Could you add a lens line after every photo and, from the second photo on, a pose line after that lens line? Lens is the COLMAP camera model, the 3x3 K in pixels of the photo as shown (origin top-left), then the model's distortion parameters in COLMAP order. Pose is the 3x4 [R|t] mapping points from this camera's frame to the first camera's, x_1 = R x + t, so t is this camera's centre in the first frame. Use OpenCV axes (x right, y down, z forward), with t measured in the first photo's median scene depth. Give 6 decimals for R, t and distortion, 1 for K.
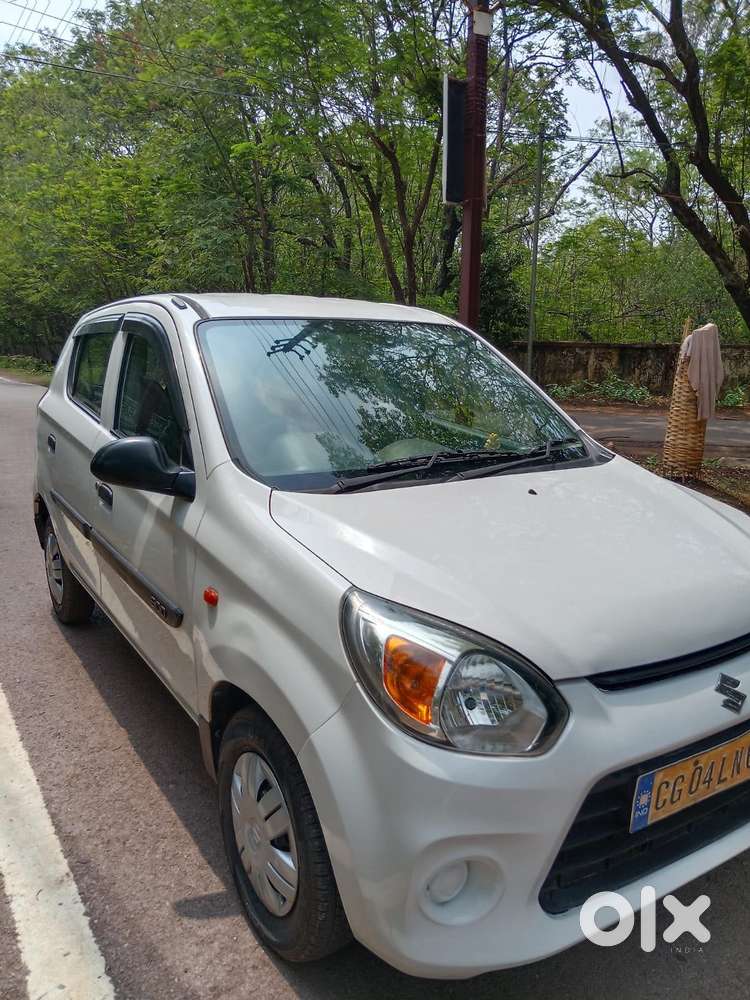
lens RADIAL K [[759.0, 0, 381.5], [0, 759.0, 491.1], [0, 0, 1]] dist [0.036883, -0.072039]
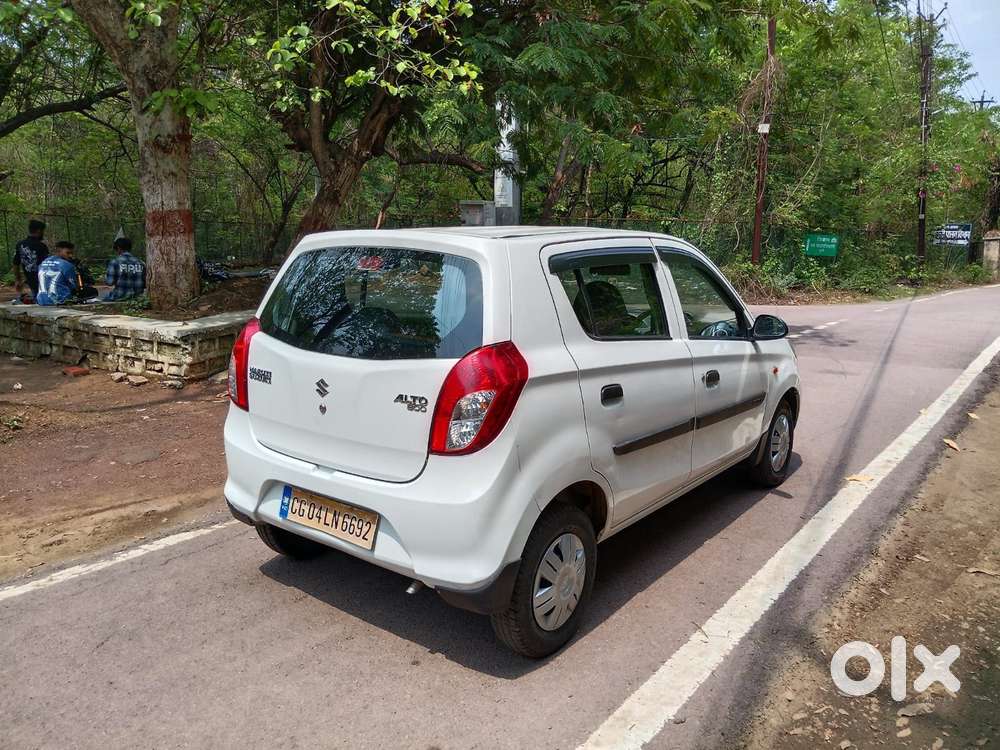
lens RADIAL K [[759.0, 0, 497.1], [0, 759.0, 379.4], [0, 0, 1]] dist [0.036883, -0.072039]
pose [[-0.335685, -0.185813, 0.923466, -0.801212], [0.158128, 0.955324, 0.249703, -0.213507], [-0.928607, 0.229848, -0.291306, 0.936395]]
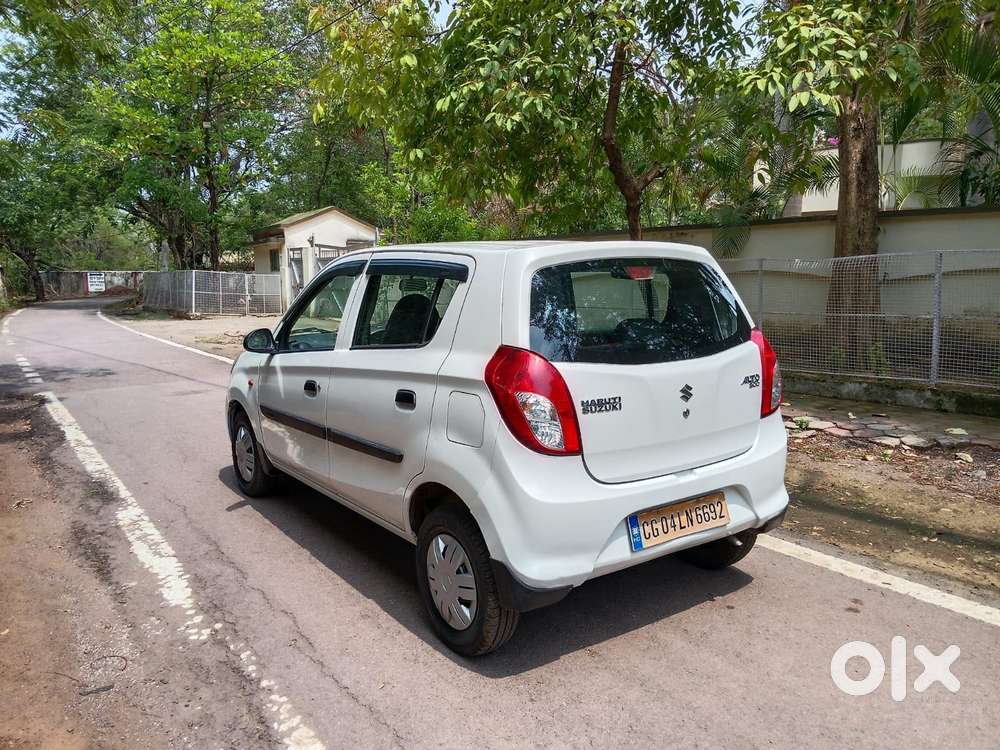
lens RADIAL K [[759.0, 0, 508.2], [0, 759.0, 378.7], [0, 0, 1]] dist [0.036883, -0.072039]
pose [[-0.998686, 0.007598, -0.050683, -0.086734], [-0.009124, 0.946789, 0.321725, -0.280839], [0.050431, 0.321764, -0.945476, 1.421451]]
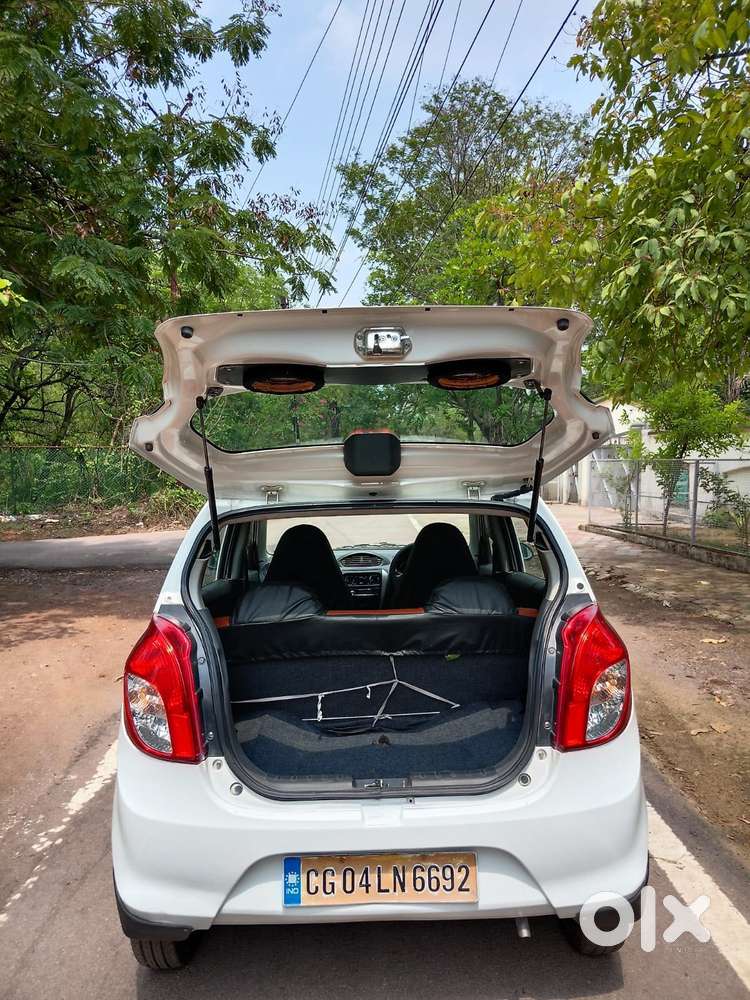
lens RADIAL K [[759.0, 0, 369.9], [0, 759.0, 495.4], [0, 0, 1]] dist [0.036883, -0.072039]
pose [[-0.848965, -0.018125, 0.528138, -0.457624], [0.109459, 0.971706, 0.209300, -0.282635], [-0.516989, 0.235498, -0.822960, 1.207874]]
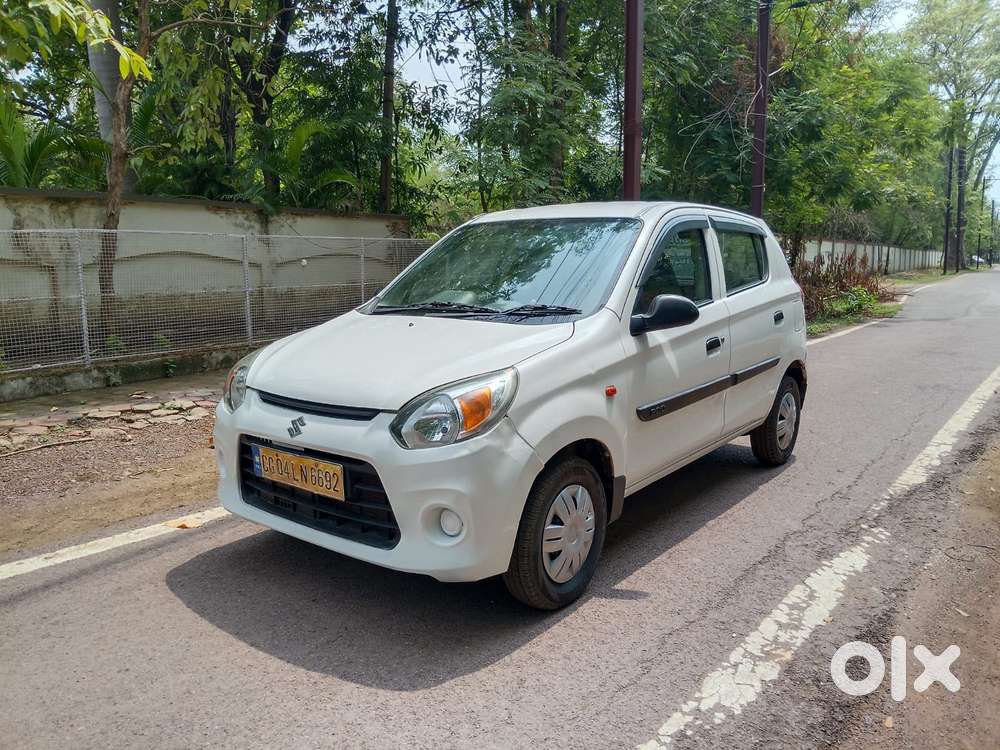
lens RADIAL K [[759.0, 0, 505.9], [0, 759.0, 368.5], [0, 0, 1]] dist [0.036883, -0.072039]
pose [[0.336998, 0.123545, -0.933364, 0.691907], [-0.167425, 0.983416, 0.069721, -0.020842], [0.926499, 0.132773, 0.352094, 0.253256]]
